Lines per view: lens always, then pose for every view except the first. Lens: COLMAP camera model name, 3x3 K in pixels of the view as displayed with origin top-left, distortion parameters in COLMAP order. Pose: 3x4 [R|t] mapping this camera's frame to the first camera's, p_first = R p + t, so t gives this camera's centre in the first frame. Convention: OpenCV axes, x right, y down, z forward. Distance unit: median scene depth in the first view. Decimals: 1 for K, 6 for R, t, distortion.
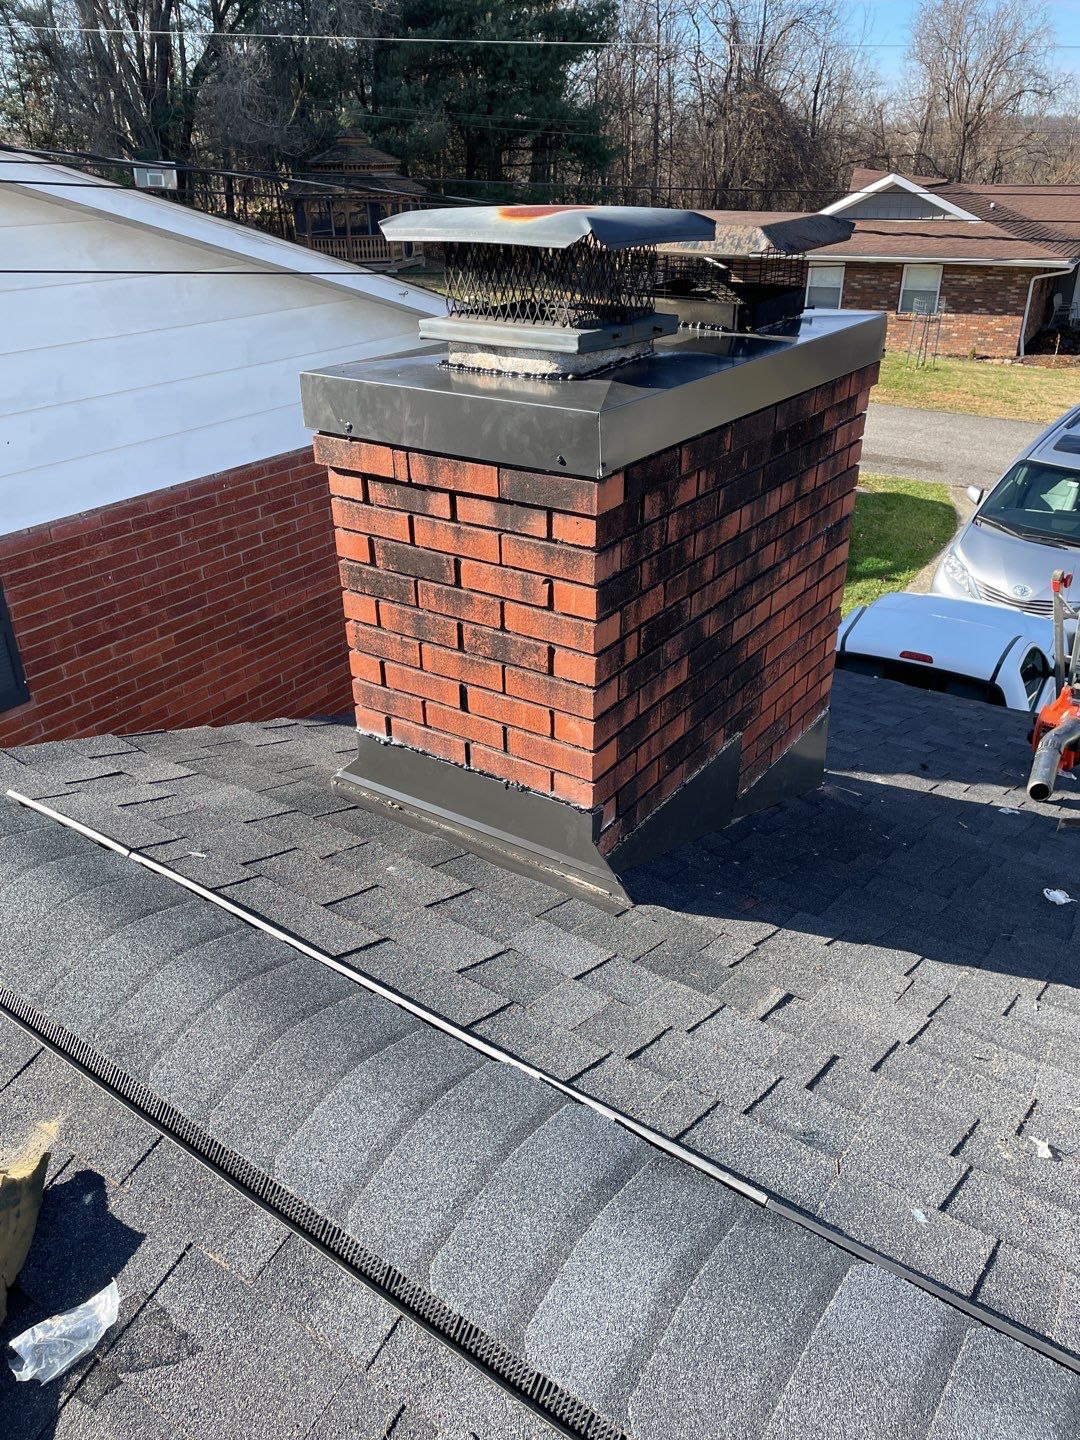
lens RADIAL K [[1068.0, 0, 564.3], [0, 1068.0, 716.3], [0, 0, 1]] dist [0.072974, -0.172118]
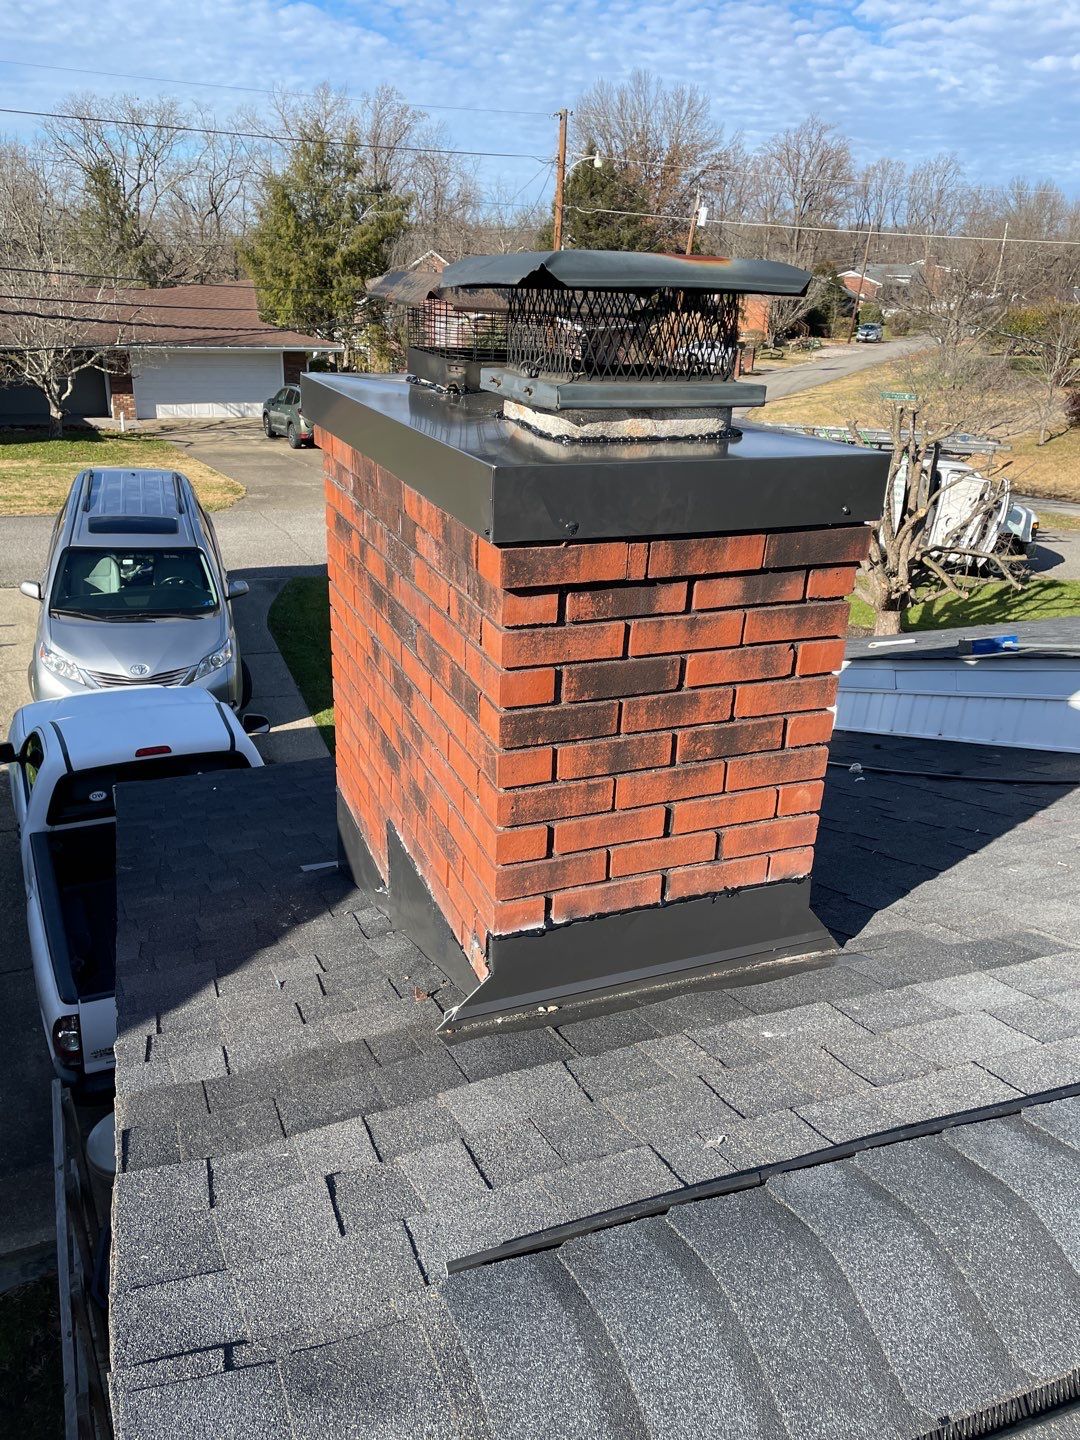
lens RADIAL K [[1076.7, 0, 540.0], [0, 1076.7, 720.0], [0, 0, 1]] dist [0.123813, -0.480289]
pose [[0.570643, -0.290144, 0.768233, -0.814134], [0.346462, 0.933230, 0.095108, -0.215597], [-0.744533, 0.211891, 0.633066, 0.543963]]
